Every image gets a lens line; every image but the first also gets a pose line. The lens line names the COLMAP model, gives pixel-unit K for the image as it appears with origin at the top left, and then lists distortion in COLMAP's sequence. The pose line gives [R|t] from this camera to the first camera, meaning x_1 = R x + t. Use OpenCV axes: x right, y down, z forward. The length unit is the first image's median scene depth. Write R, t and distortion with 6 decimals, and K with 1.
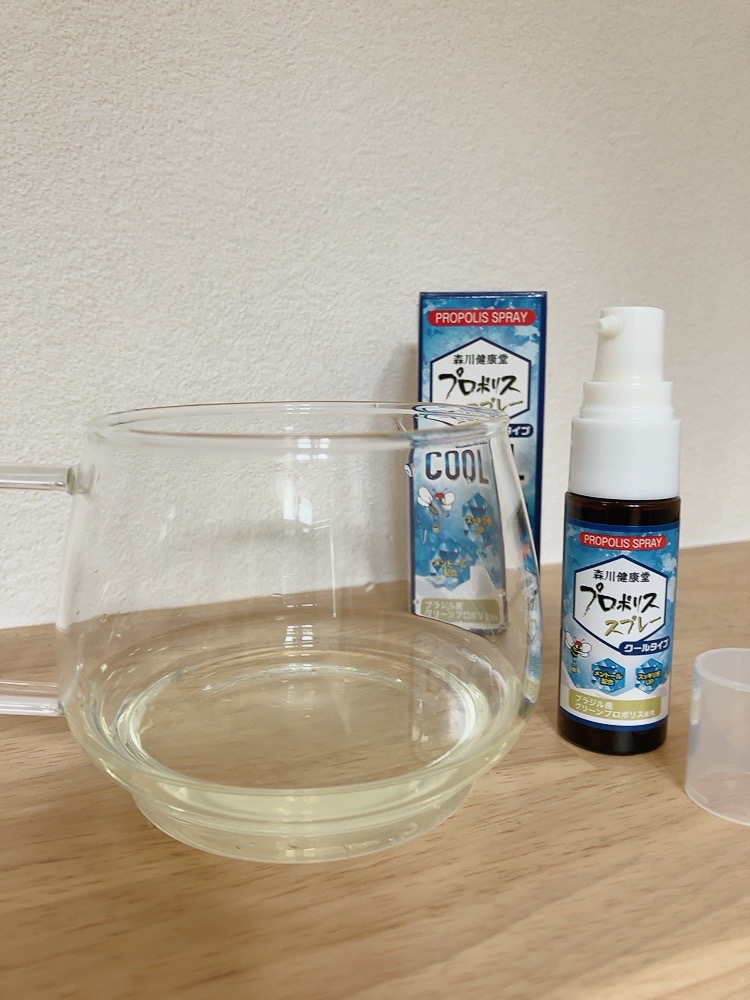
lens RADIAL K [[828.2, 0, 375.0], [0, 828.2, 500.0], [0, 0, 1]] dist [-0.007458, -0.015726]
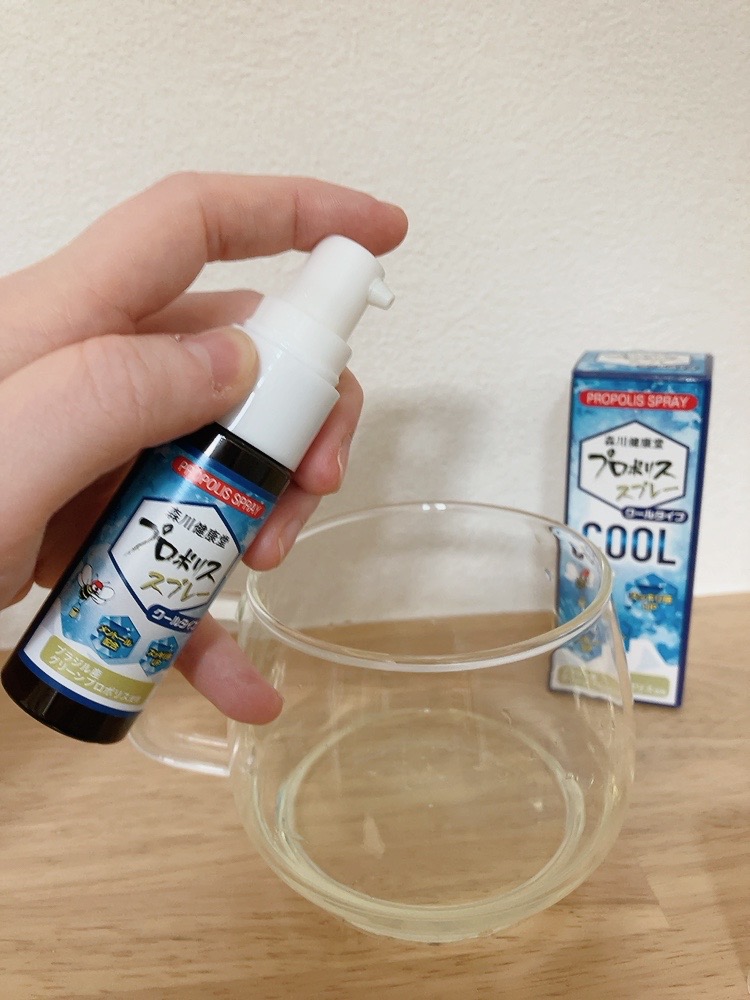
lens RADIAL K [[828.2, 0, 375.0], [0, 828.2, 500.0], [0, 0, 1]] dist [-0.007458, -0.015726]
pose [[0.952380, 0.068737, -0.297066, 0.130907], [-0.016902, 0.984662, 0.173651, -0.263998], [0.304446, -0.160361, 0.938934, 0.006571]]
